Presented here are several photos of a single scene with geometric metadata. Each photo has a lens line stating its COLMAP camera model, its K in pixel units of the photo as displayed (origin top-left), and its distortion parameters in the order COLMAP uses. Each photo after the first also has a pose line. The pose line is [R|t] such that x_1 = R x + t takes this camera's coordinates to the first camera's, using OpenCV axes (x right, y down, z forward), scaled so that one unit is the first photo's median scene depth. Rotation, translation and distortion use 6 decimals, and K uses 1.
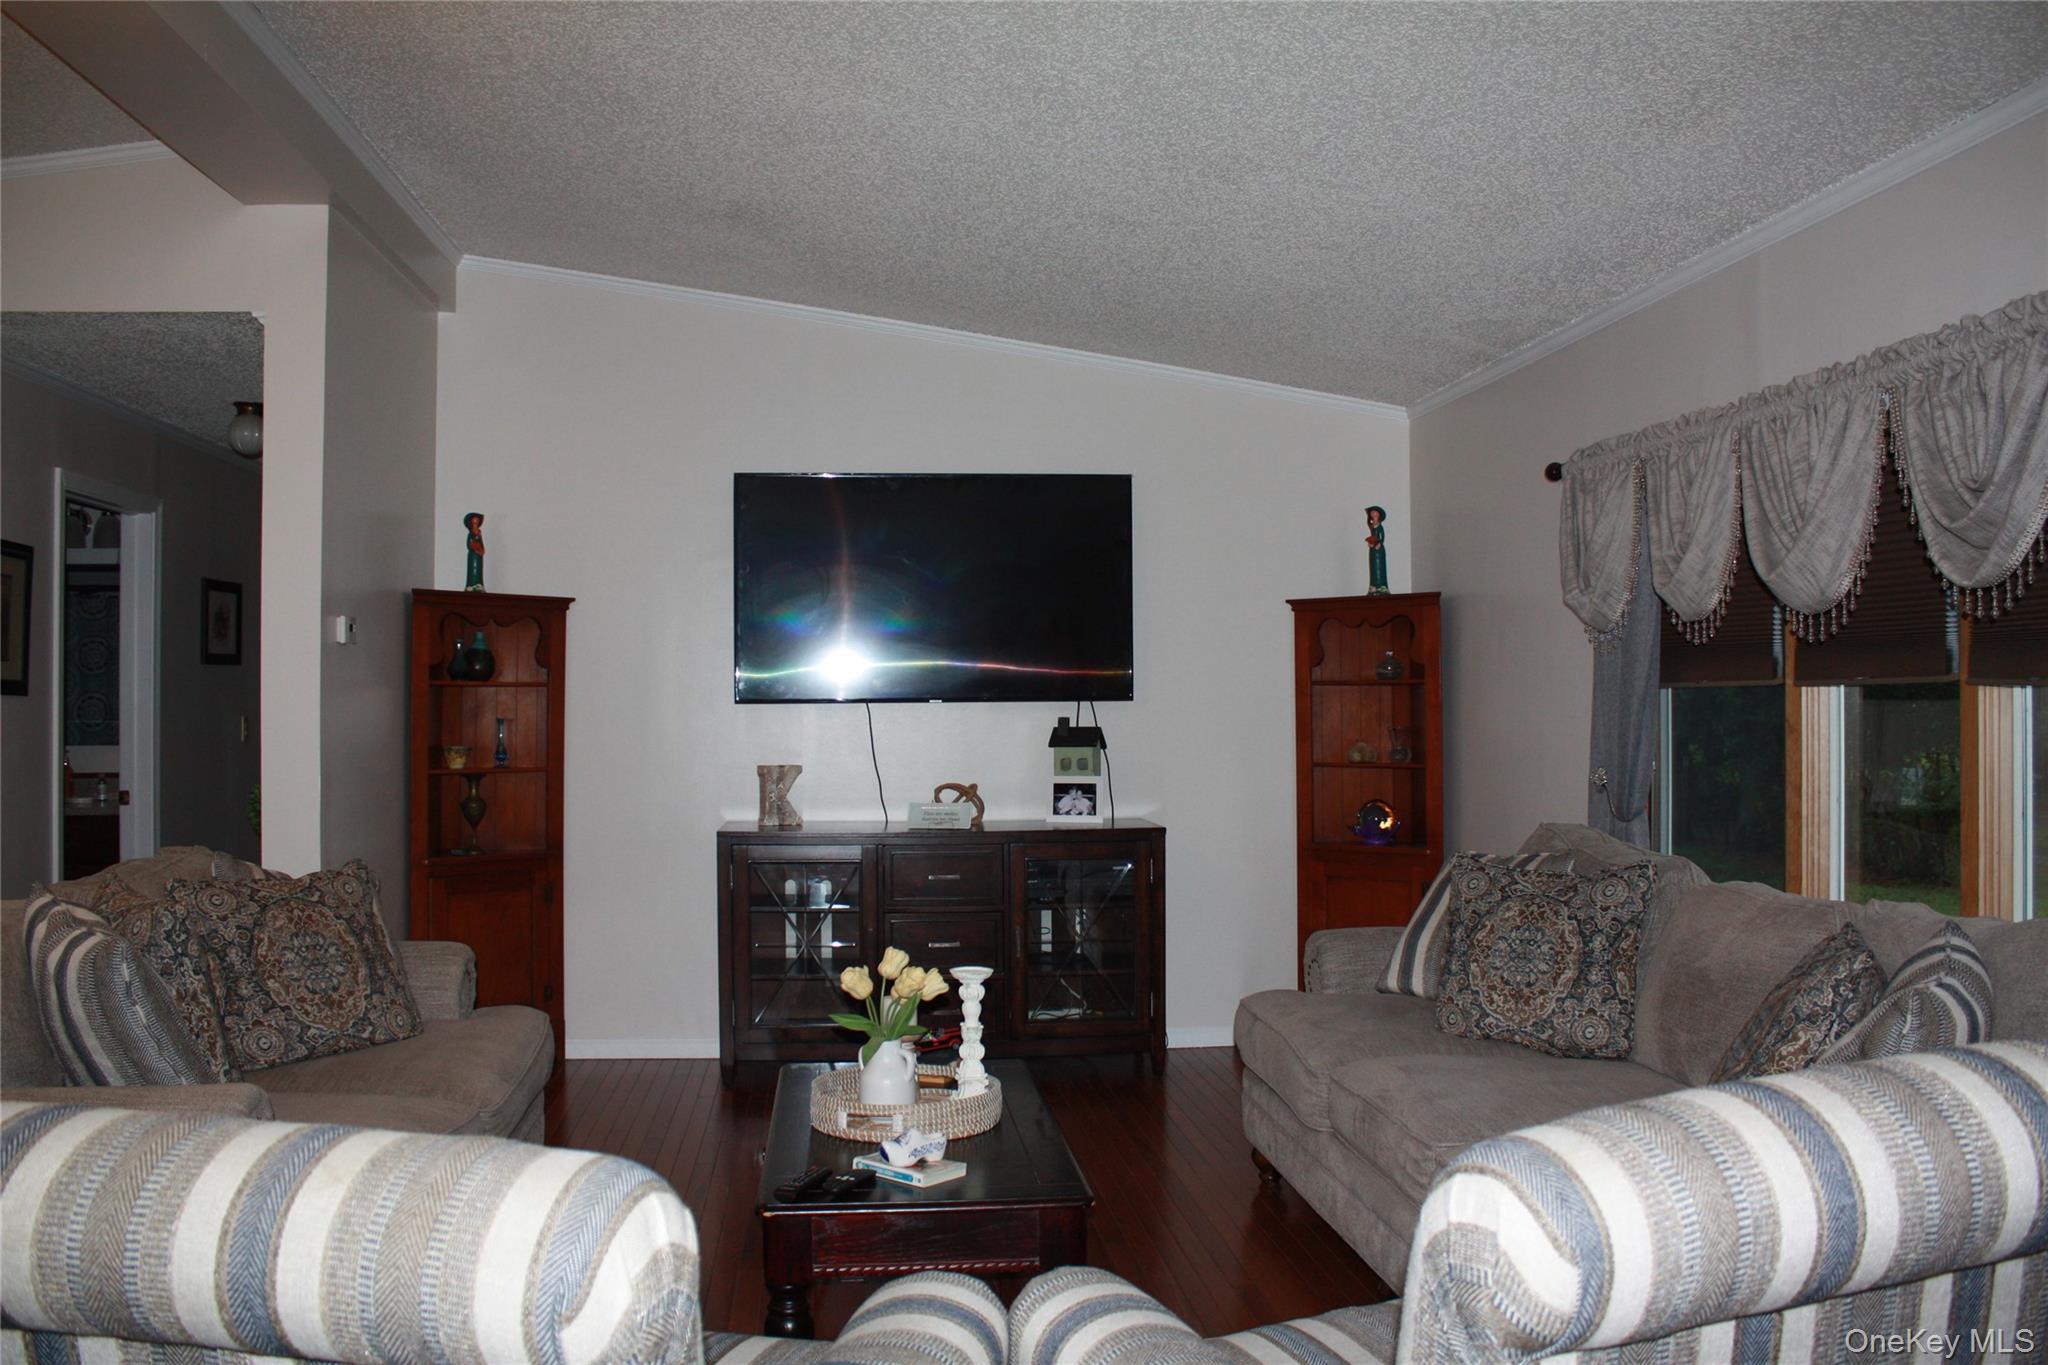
lens RADIAL K [[1719.4, 0, 1019.8], [0, 1719.4, 686.1], [0, 0, 1]] dist [-0.158206, 0.136772]
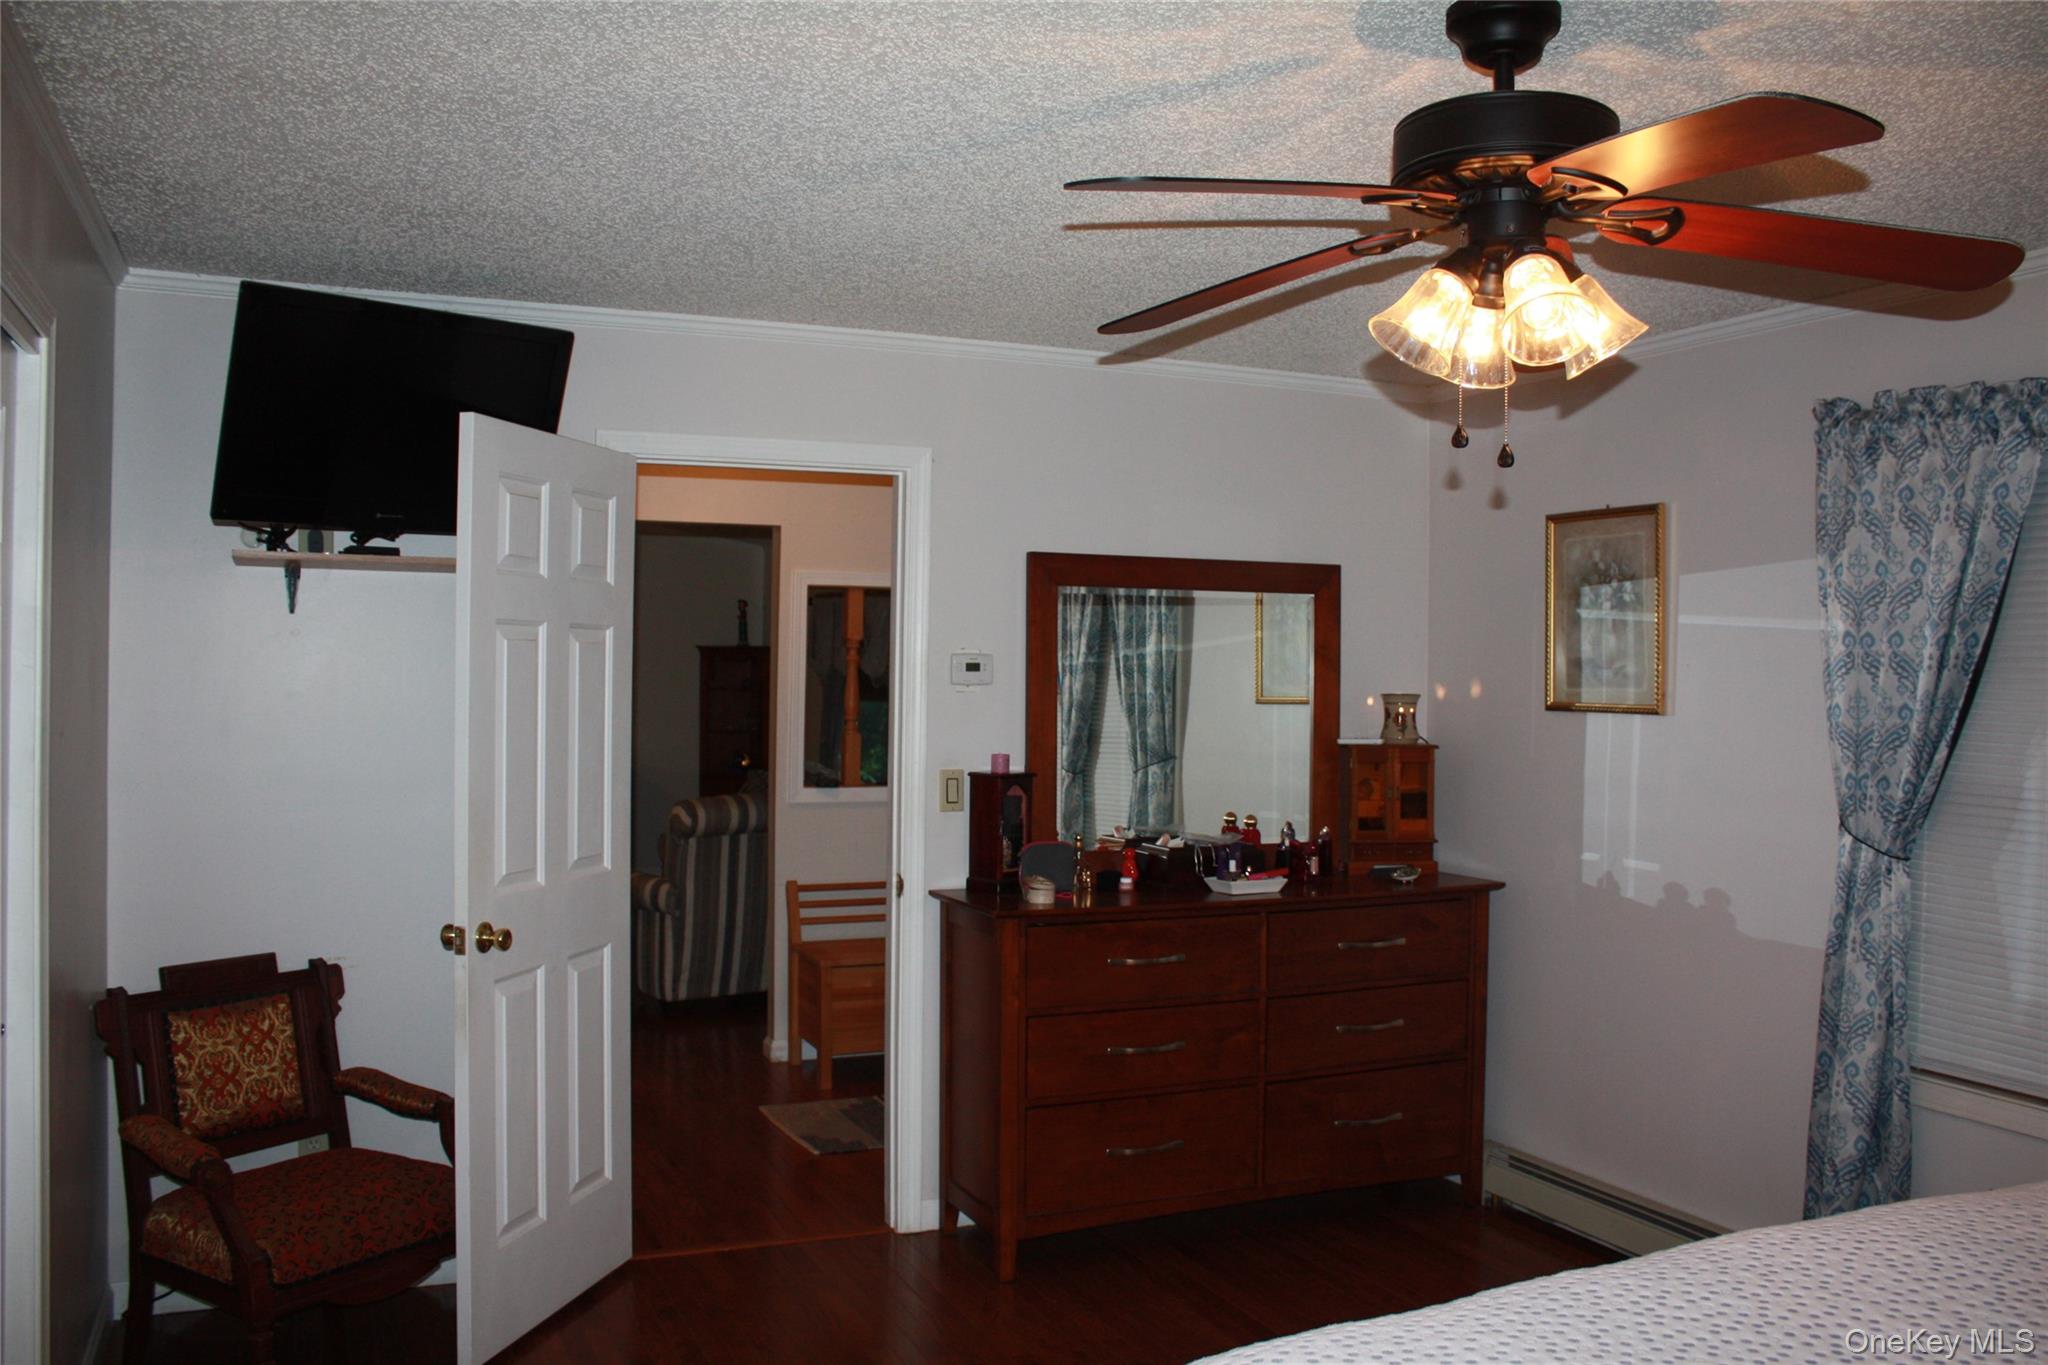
lens RADIAL K [[1719.4, 0, 1025.1], [0, 1719.4, 684.1], [0, 0, 1]] dist [-0.158206, 0.136772]
pose [[0.953940, 0.014450, 0.299649, -0.068192], [-0.019781, 0.999695, 0.014765, -0.045686], [-0.299345, -0.020012, 0.953935, -0.974777]]
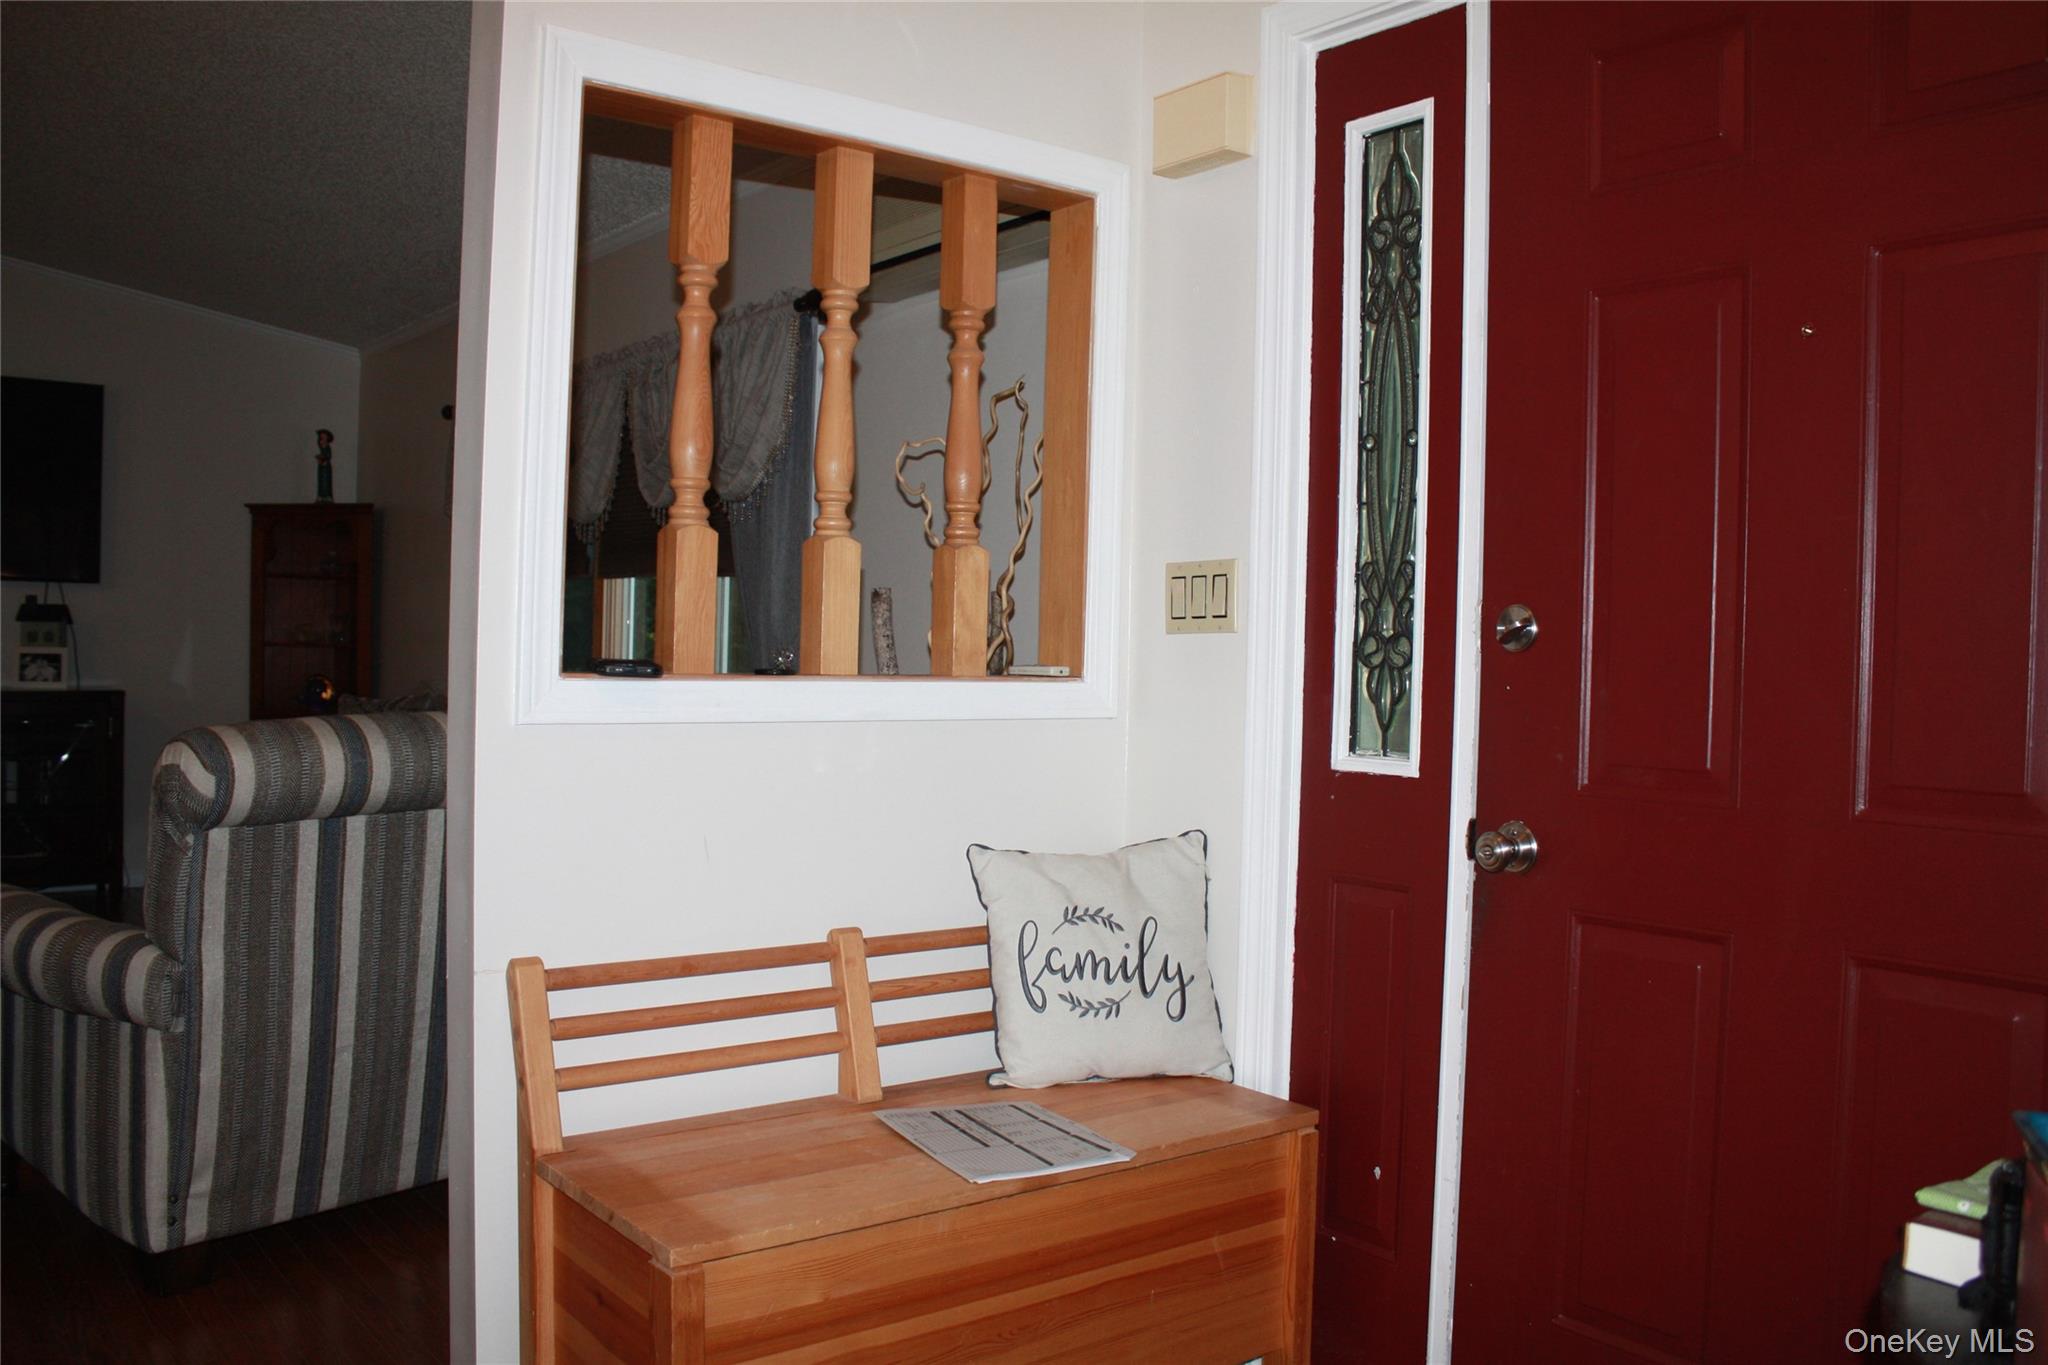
lens RADIAL K [[1719.4, 0, 1026.0], [0, 1719.4, 686.0], [0, 0, 1]] dist [-0.158206, 0.136772]
pose [[0.853560, 0.012460, 0.520846, 0.018891], [-0.032386, 0.999050, 0.029174, 0.024891], [-0.519988, -0.041770, 0.853152, -0.273400]]
